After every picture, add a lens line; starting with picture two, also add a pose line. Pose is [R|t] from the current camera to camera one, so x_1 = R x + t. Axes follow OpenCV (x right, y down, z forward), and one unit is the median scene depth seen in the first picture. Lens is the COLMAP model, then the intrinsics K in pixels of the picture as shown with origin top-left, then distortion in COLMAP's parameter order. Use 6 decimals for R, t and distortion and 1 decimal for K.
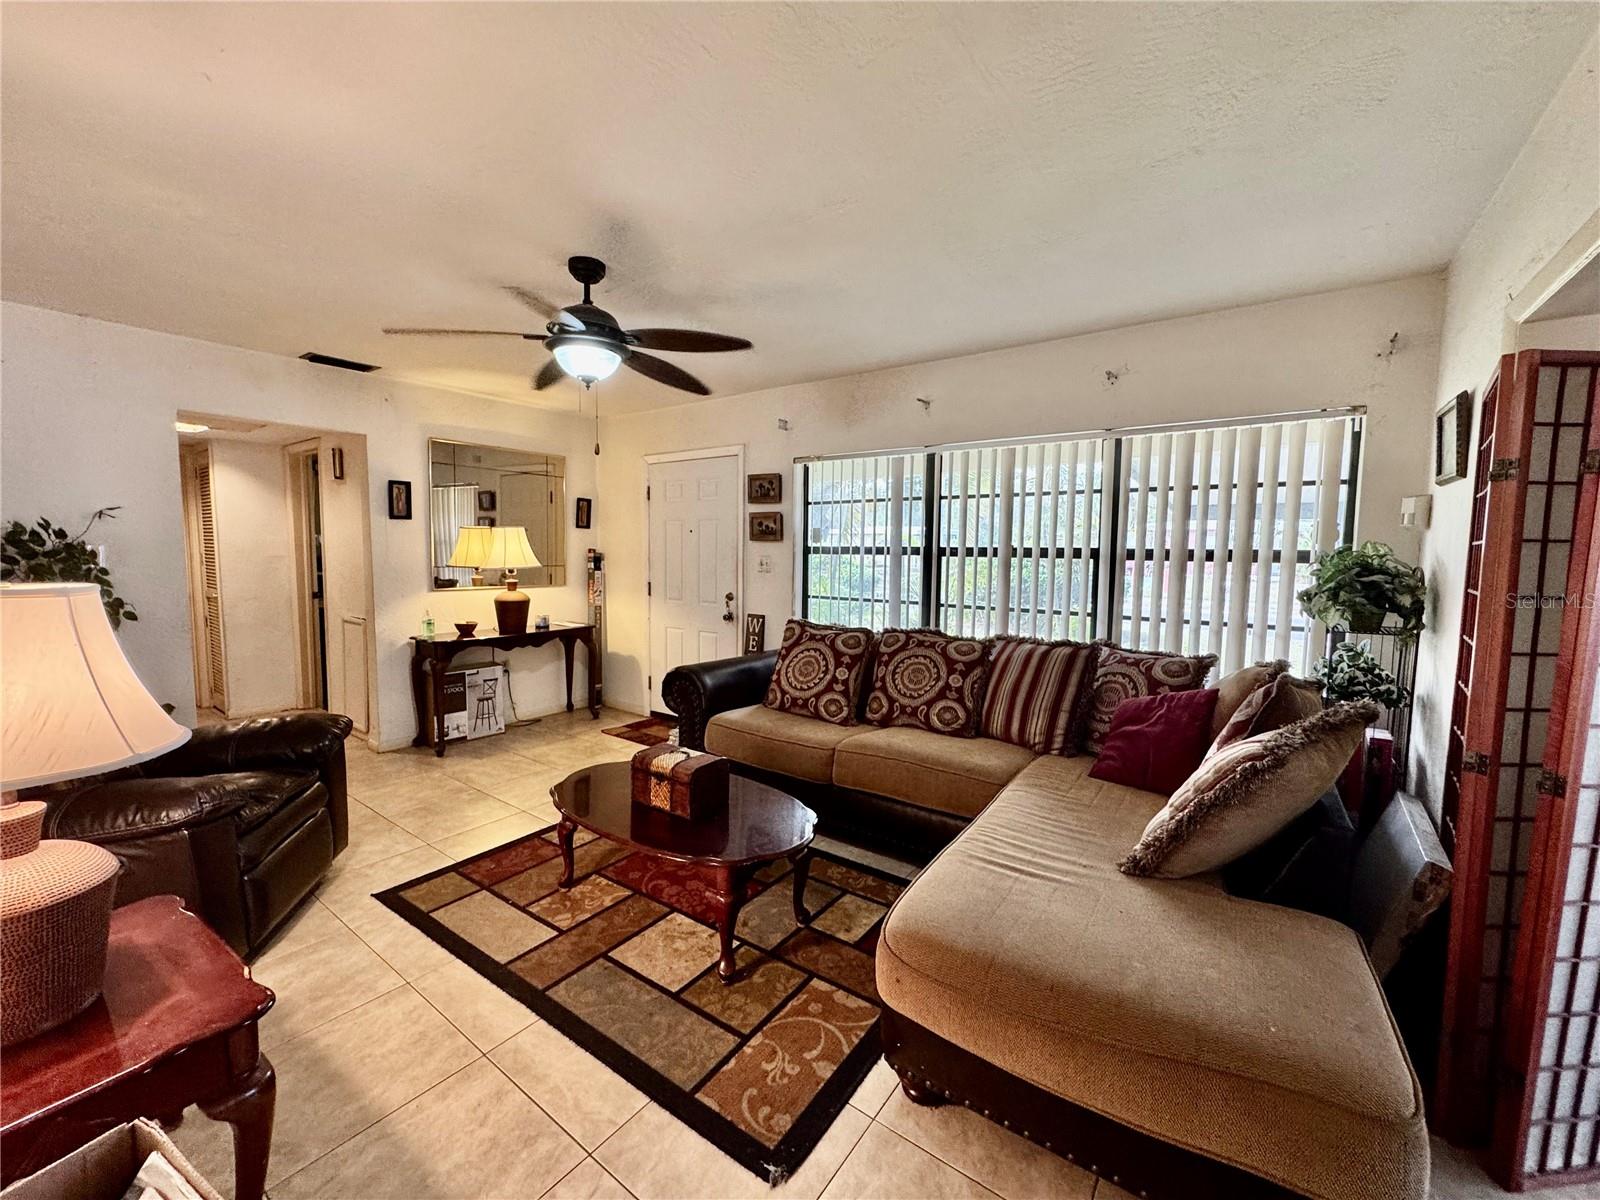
lens RADIAL K [[637.9, 0, 800.0], [0, 637.9, 600.0], [0, 0, 1]] dist [-0.002246, 0.000108]
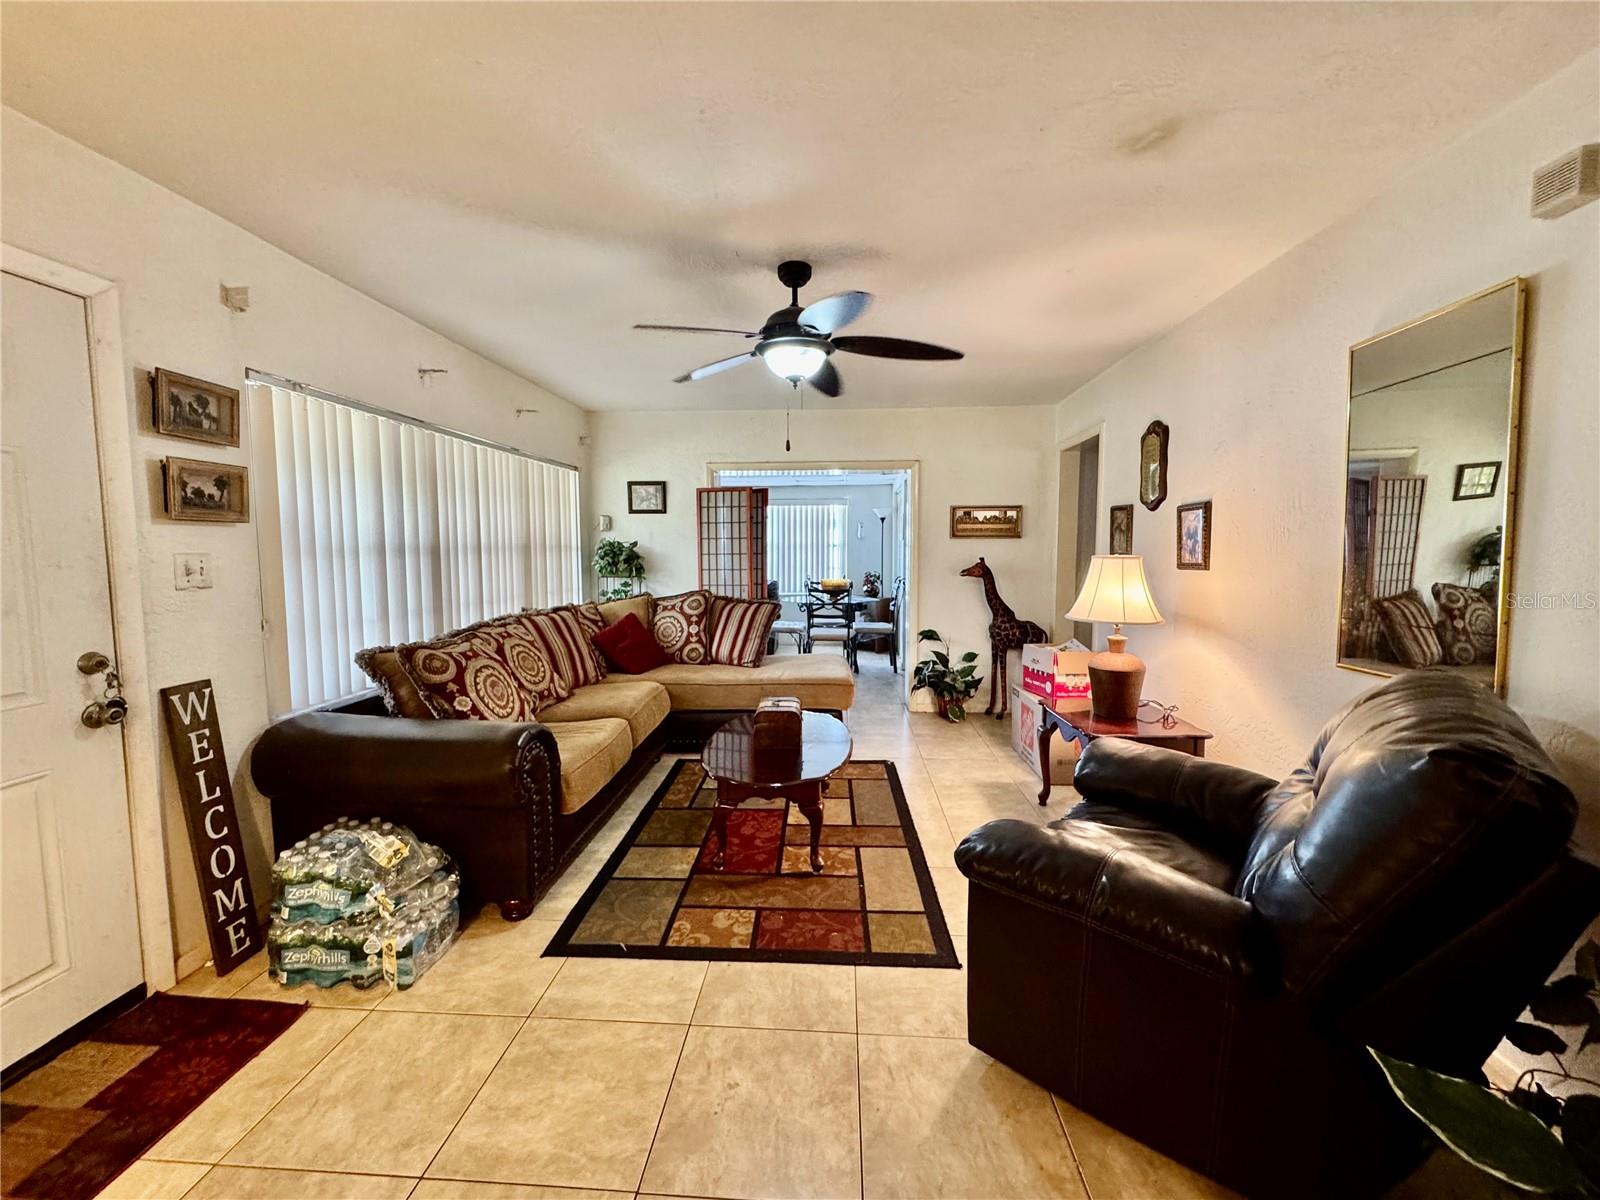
lens RADIAL K [[637.9, 0, 800.0], [0, 637.9, 600.0], [0, 0, 1]] dist [-0.002246, 0.000108]
pose [[-0.538195, -0.073547, 0.839605, -1.019244], [0.070169, 0.988817, 0.131596, -0.097773], [-0.839894, 0.129738, -0.527016, 1.300955]]
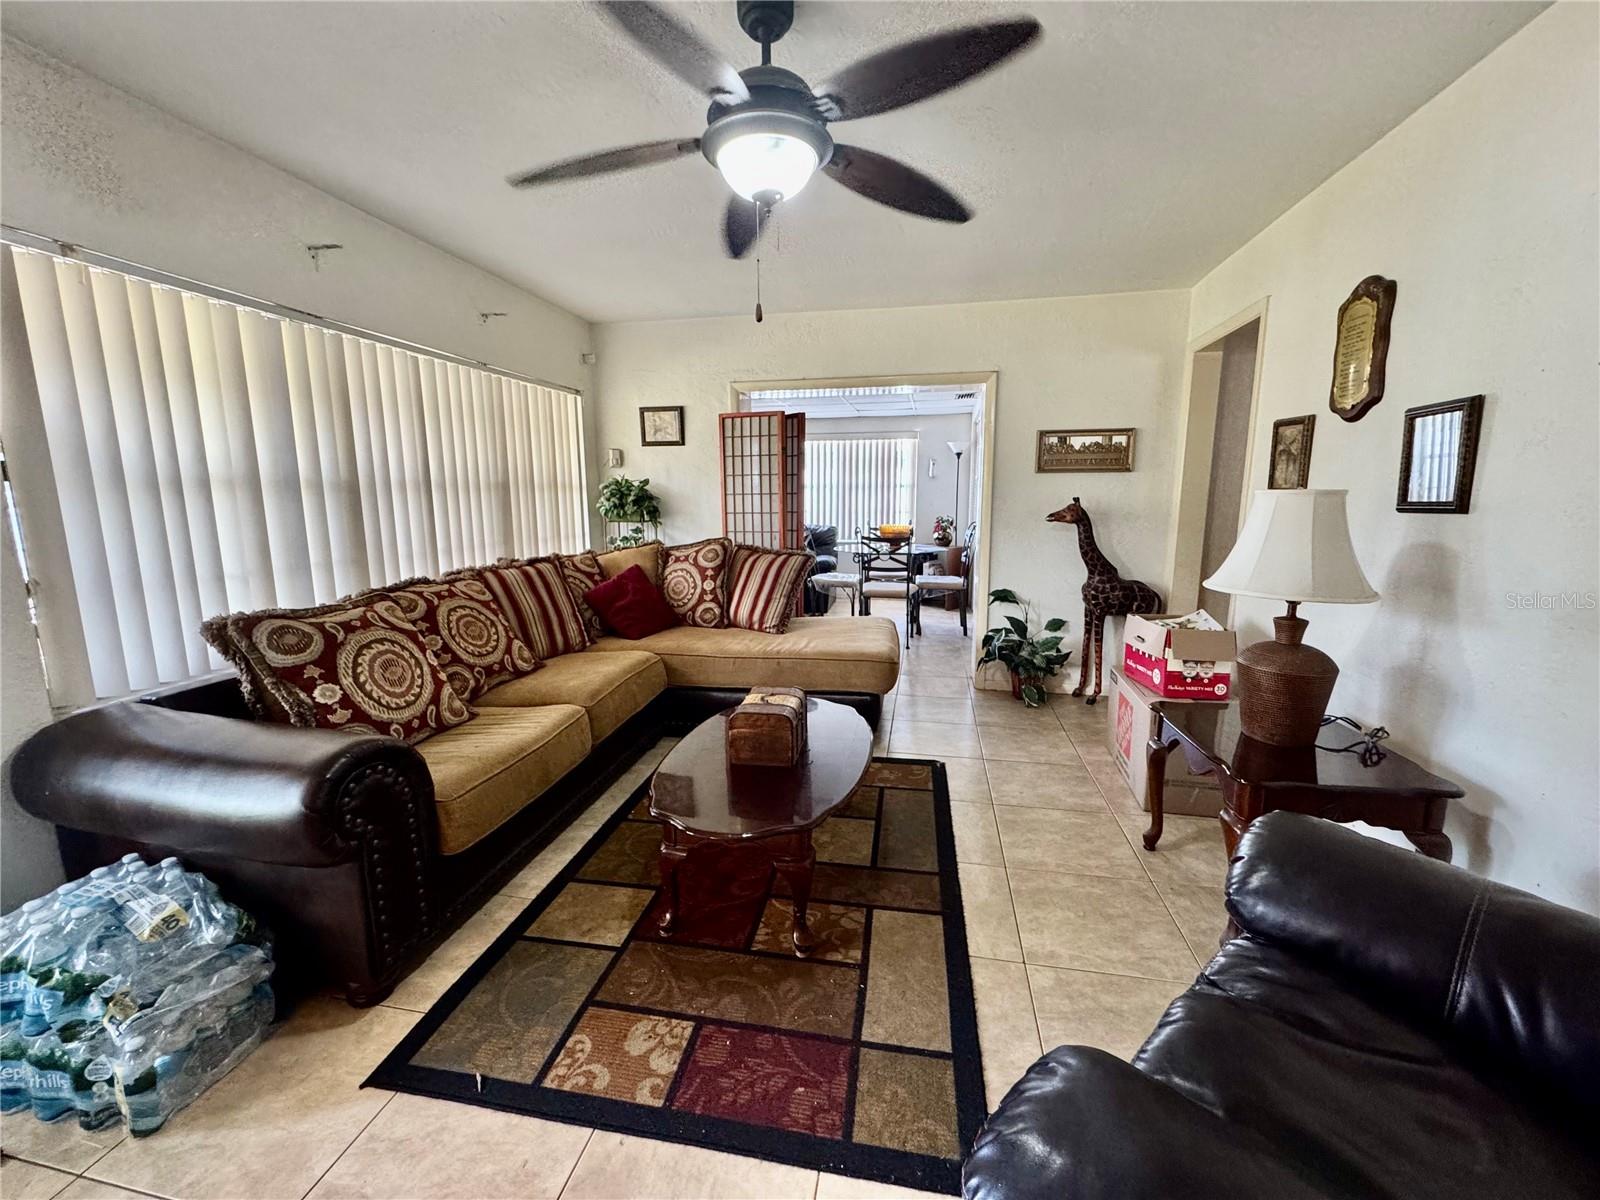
lens RADIAL K [[639.6, 0, 800.0], [0, 639.6, 600.0], [0, 0, 1]] dist [-0.001465, -0.000028]
pose [[-0.423504, -0.153832, 0.892737, -0.811451], [0.079191, 0.975417, 0.205647, -0.062218], [-0.902426, 0.157789, -0.400911, 1.058767]]
